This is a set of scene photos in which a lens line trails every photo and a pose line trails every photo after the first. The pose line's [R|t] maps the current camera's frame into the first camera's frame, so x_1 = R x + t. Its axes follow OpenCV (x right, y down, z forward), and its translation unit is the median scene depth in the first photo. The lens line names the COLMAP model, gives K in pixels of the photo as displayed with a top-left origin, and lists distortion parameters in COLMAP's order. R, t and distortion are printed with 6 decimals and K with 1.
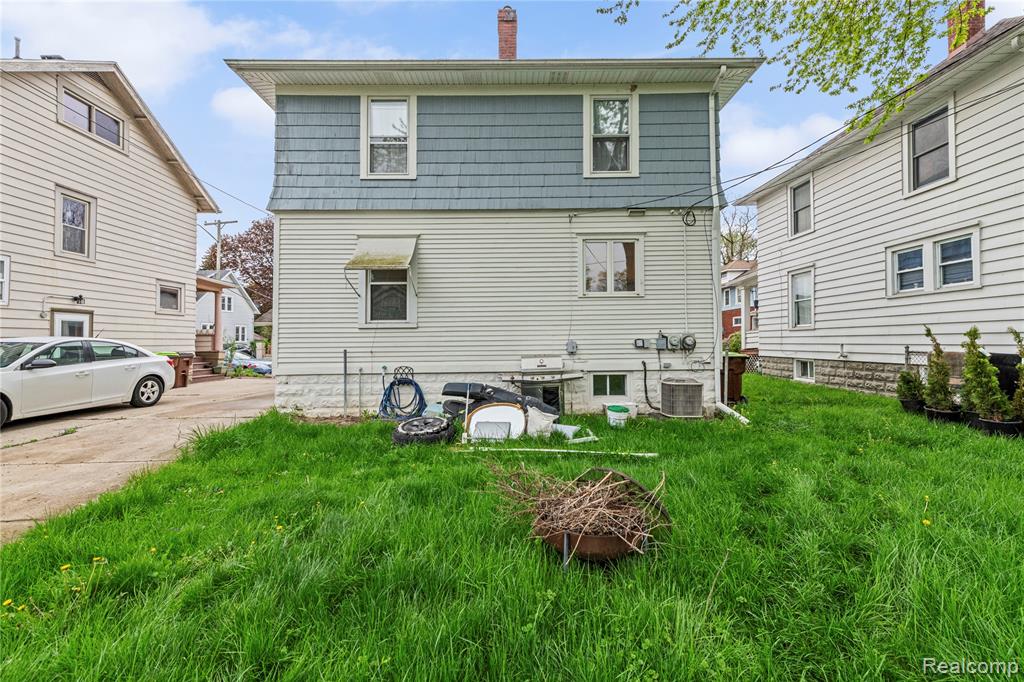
lens RADIAL K [[415.7, 0, 512.3], [0, 415.7, 337.6], [0, 0, 1]] dist [-0.000427, -0.000103]
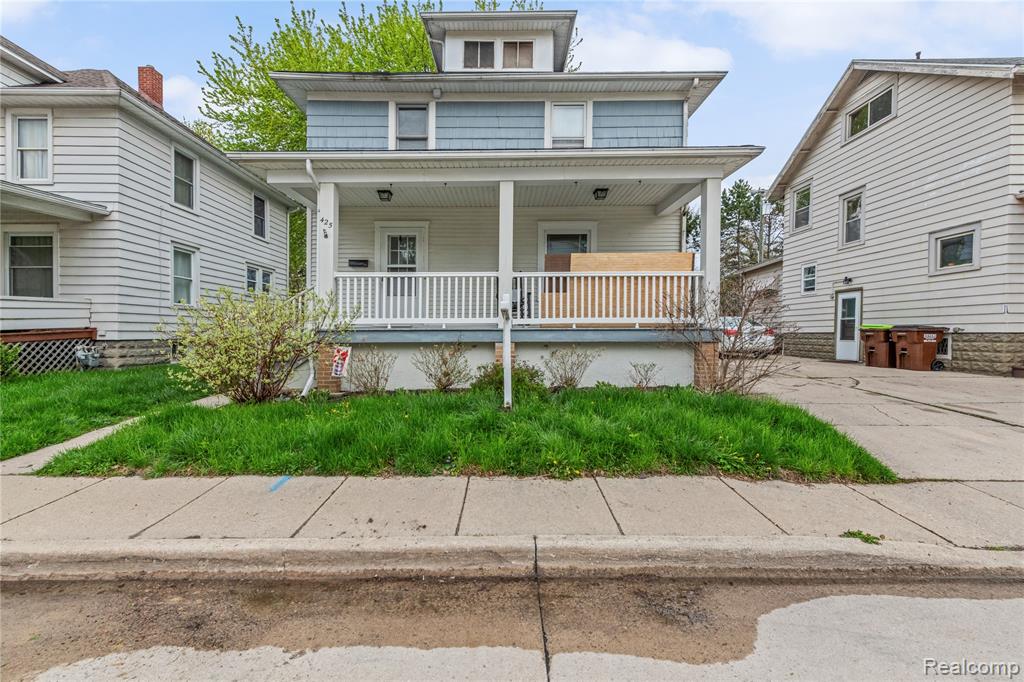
lens RADIAL K [[415.7, 0, 511.2], [0, 415.7, 335.1], [0, 0, 1]] dist [-0.000427, -0.000103]
pose [[-0.999894, 0.012271, 0.007786, -0.057236], [0.012275, 0.999925, 0.000512, 0.055043], [-0.007779, 0.000608, -0.999970, 2.203458]]
